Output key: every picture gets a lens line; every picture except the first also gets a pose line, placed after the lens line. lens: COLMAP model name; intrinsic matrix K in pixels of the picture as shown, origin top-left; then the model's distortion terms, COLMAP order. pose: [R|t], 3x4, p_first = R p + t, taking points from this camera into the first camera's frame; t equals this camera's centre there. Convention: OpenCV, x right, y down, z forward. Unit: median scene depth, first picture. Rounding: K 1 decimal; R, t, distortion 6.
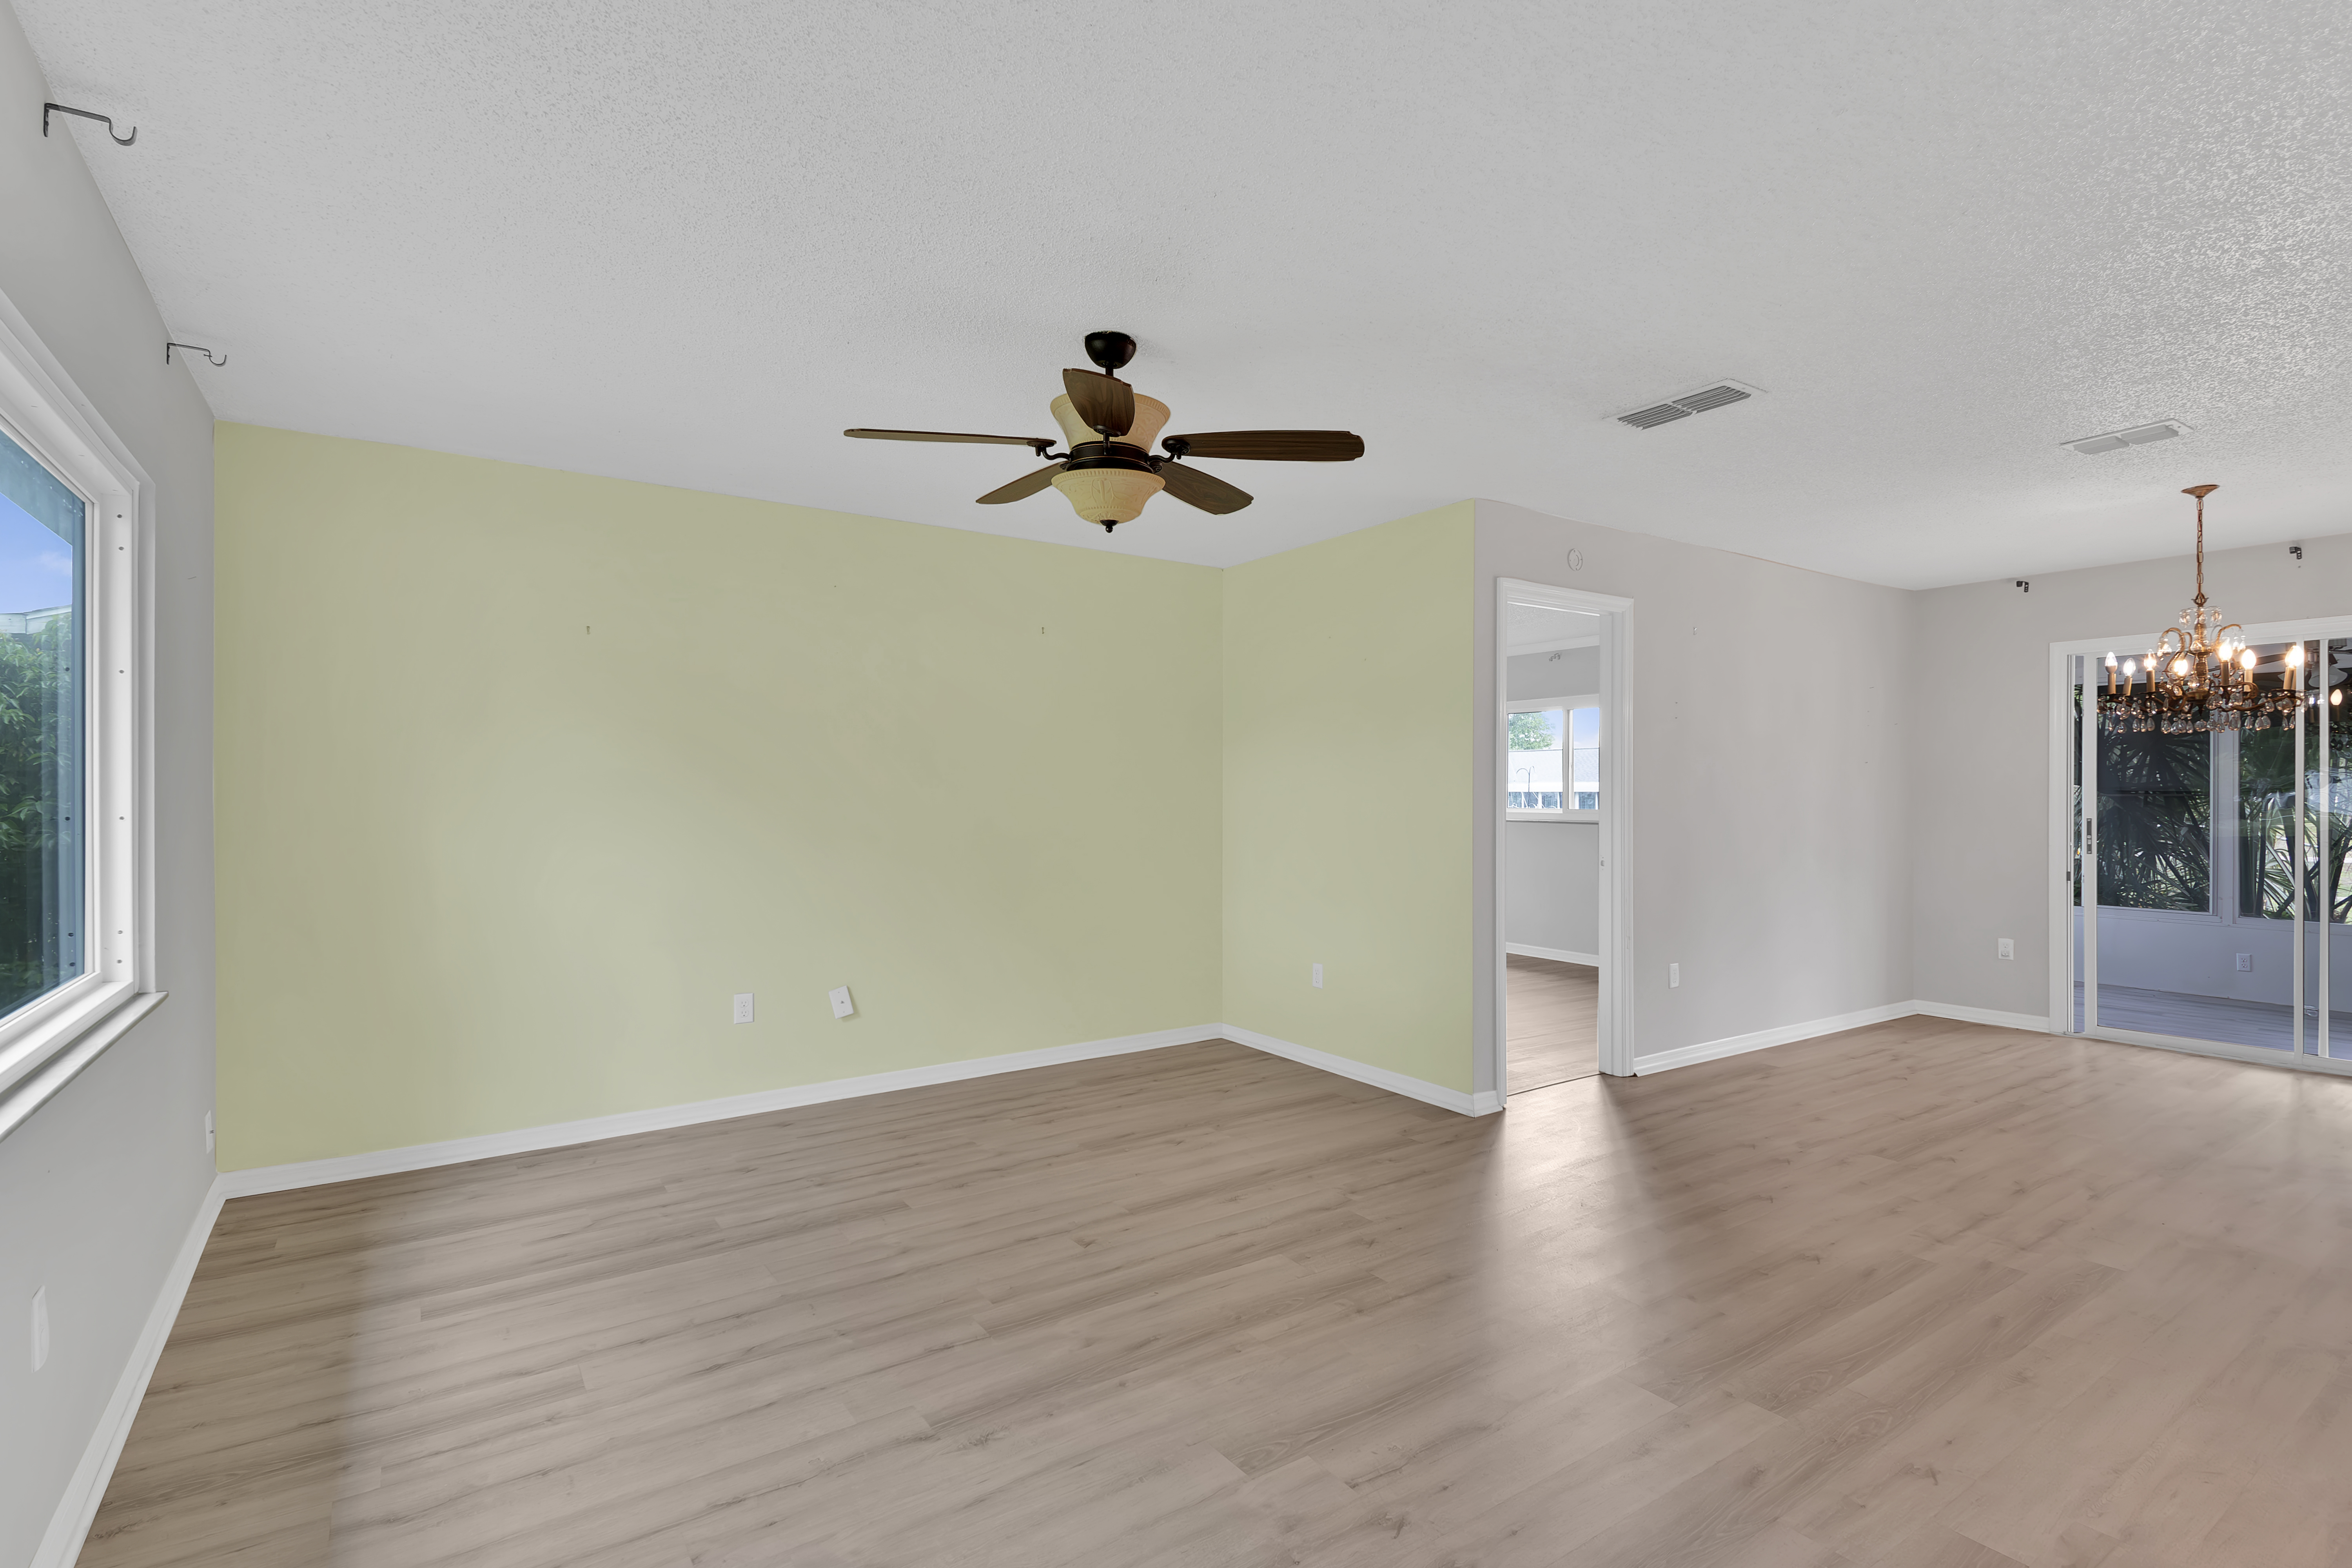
lens RADIAL K [[1111.9, 0, 1192.4], [0, 1111.9, 785.2], [0, 0, 1]] dist [0.028290, -0.016113]
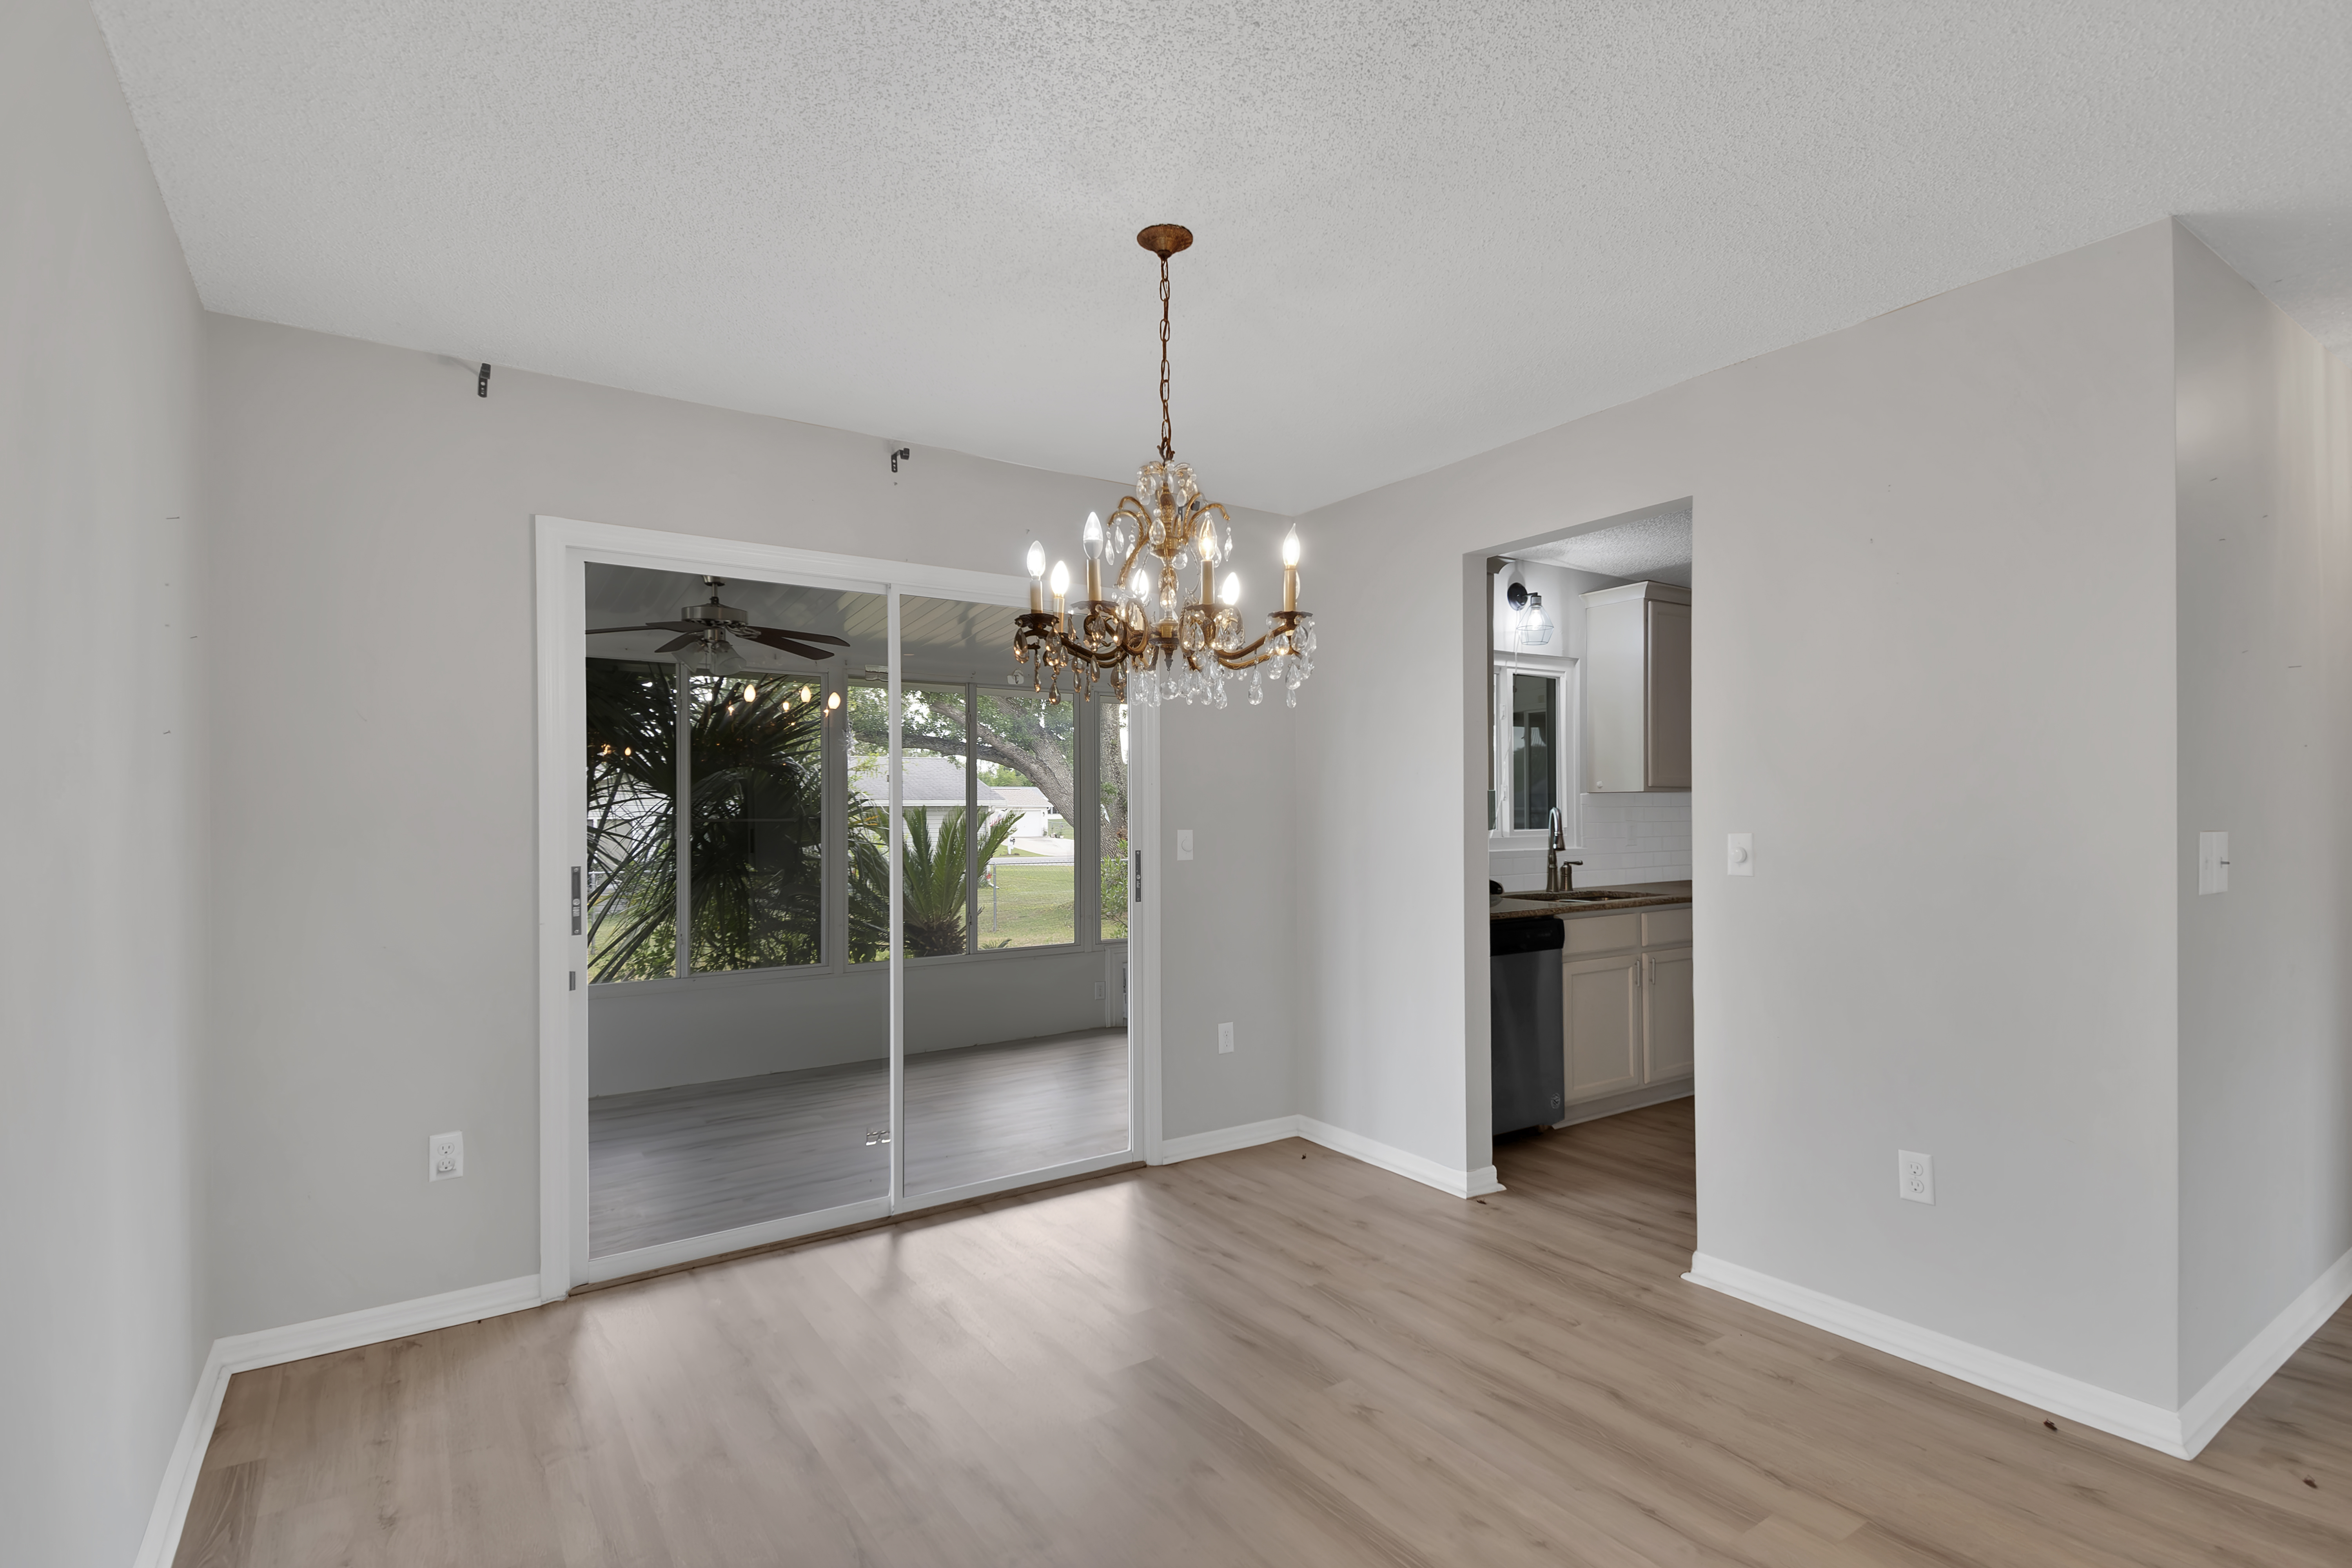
lens RADIAL K [[1111.9, 0, 1180.6], [0, 1111.9, 782.9], [0, 0, 1]] dist [0.028290, -0.016113]
pose [[0.008869, 0.031527, 0.999464, 0.542751], [-0.005858, 0.999487, -0.031476, 0.015388], [-0.999944, -0.005575, 0.009049, 1.425051]]
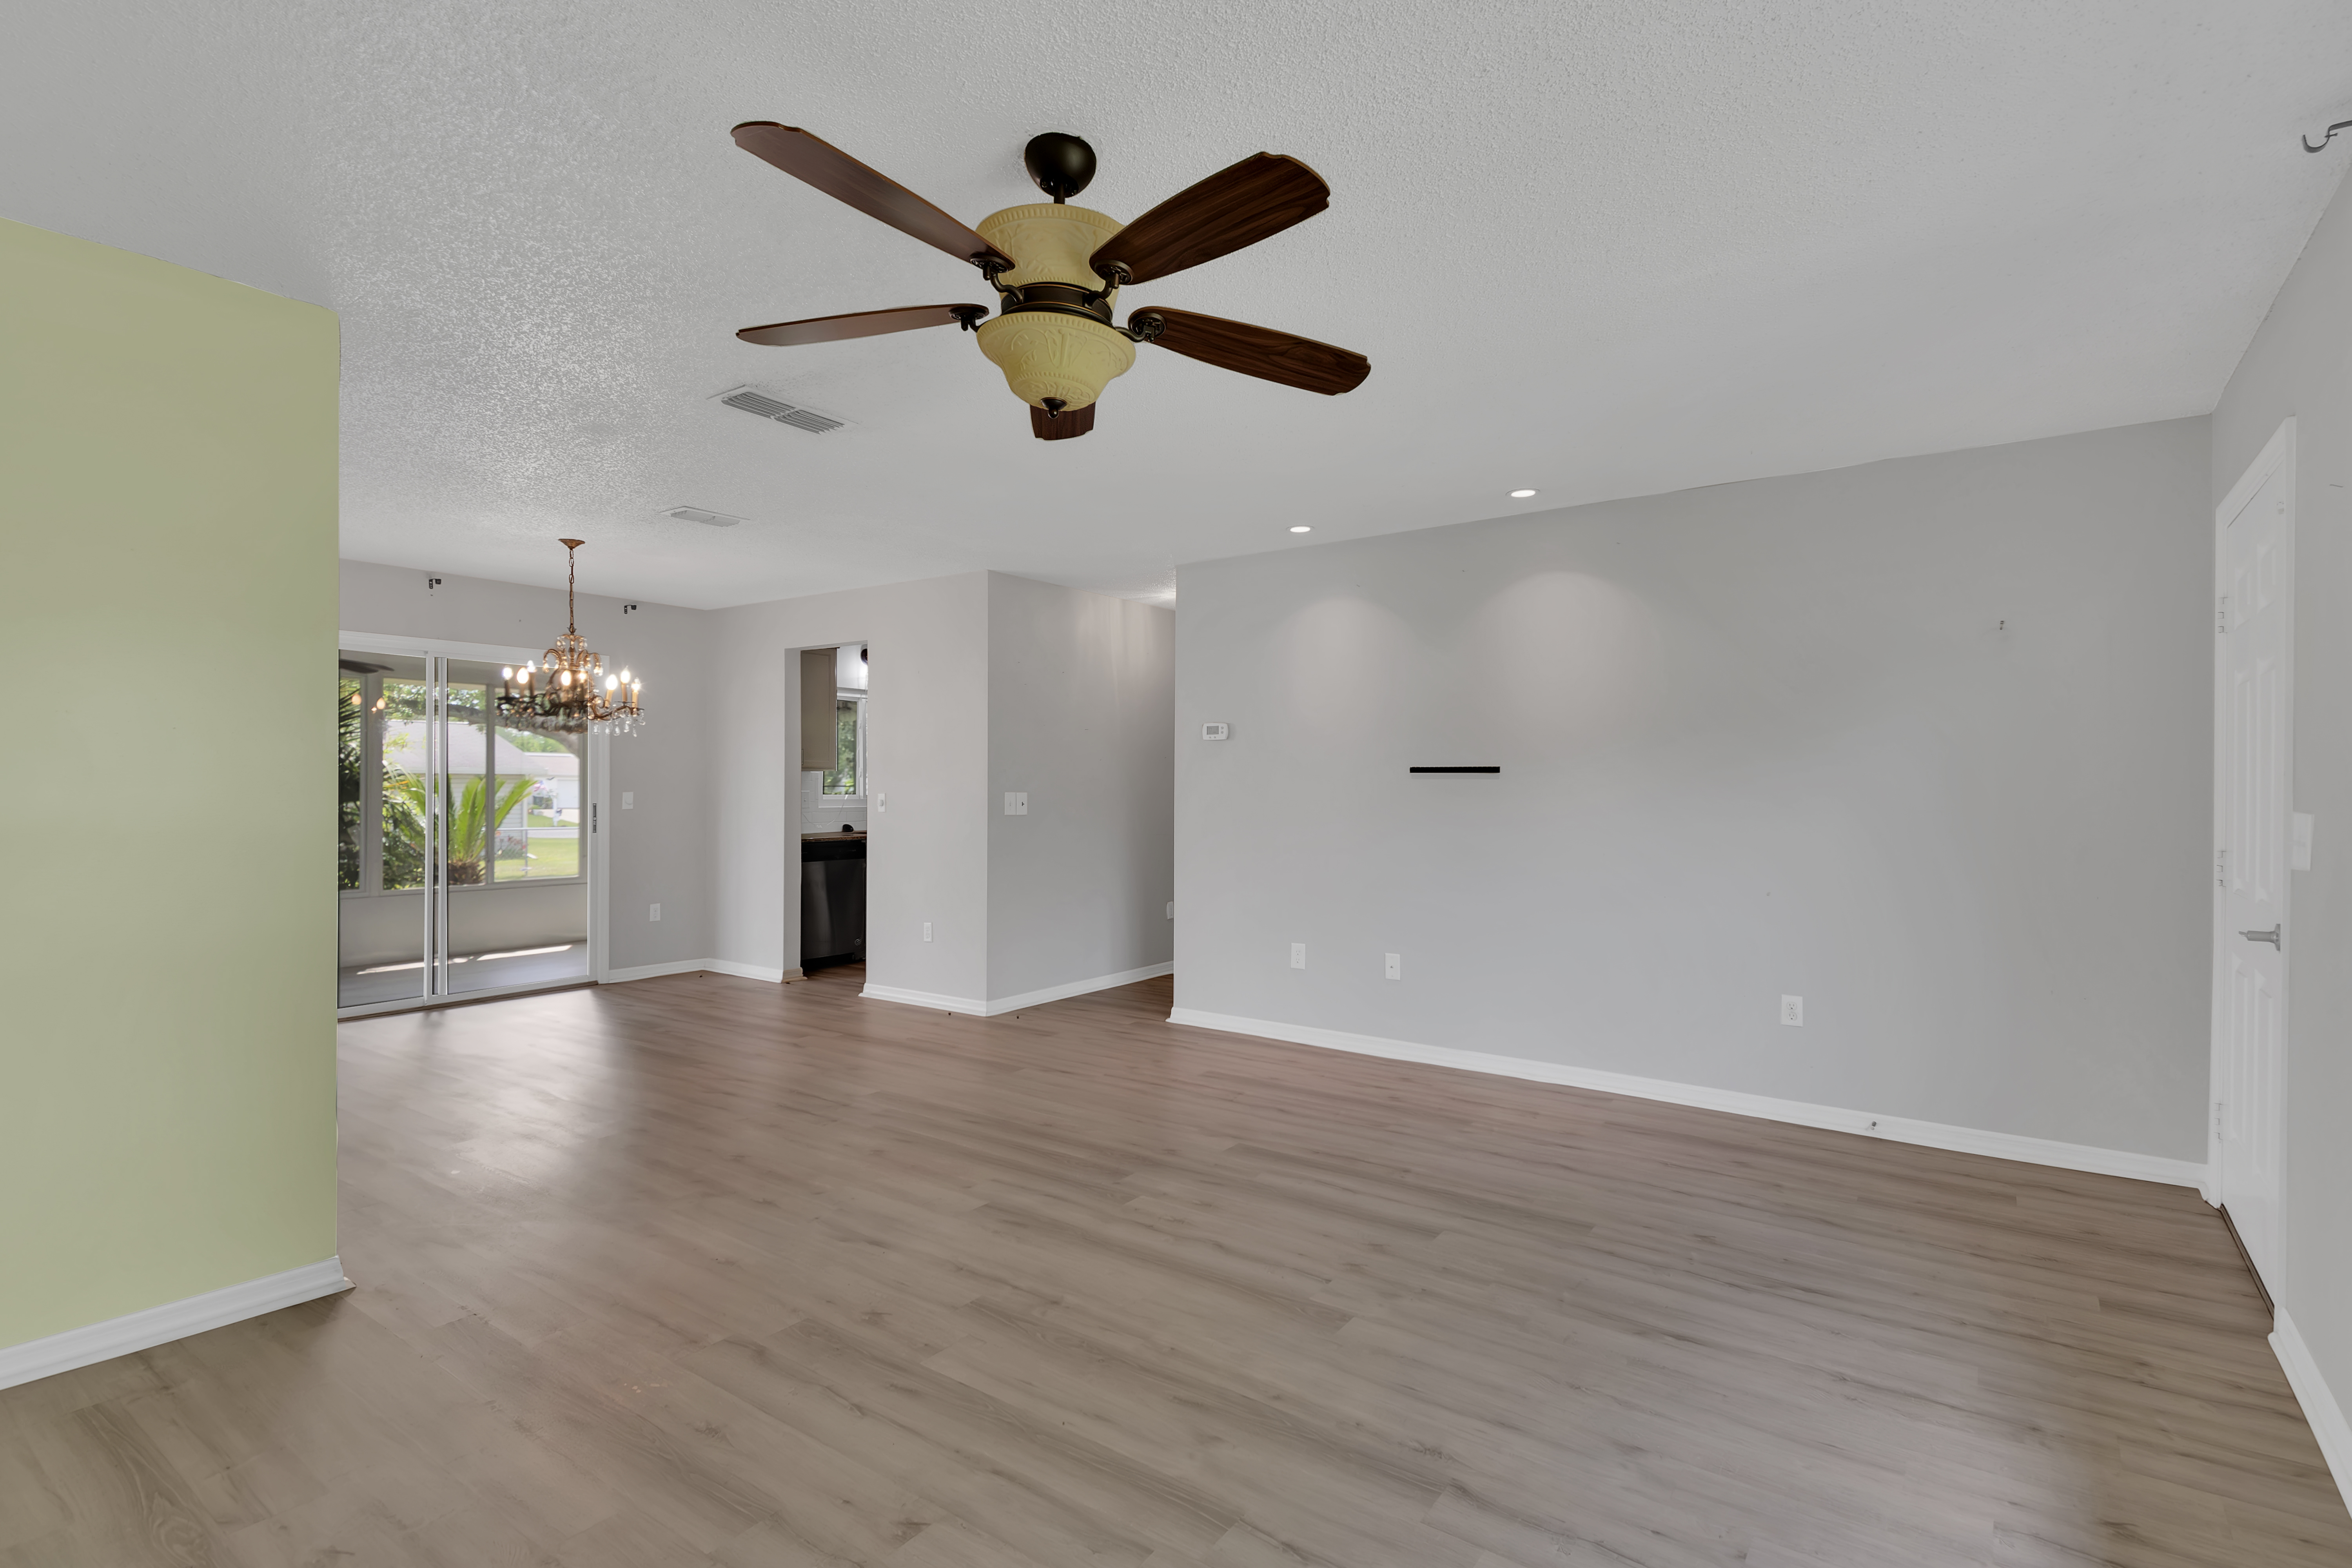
lens RADIAL K [[1111.9, 0, 1190.0], [0, 1111.9, 759.2], [0, 0, 1]] dist [0.028290, -0.016113]
pose [[-0.342343, 0.020175, 0.939358, -0.754193], [-0.007022, 0.999687, -0.024030, 0.010021], [-0.939549, -0.014823, -0.342094, 1.117680]]
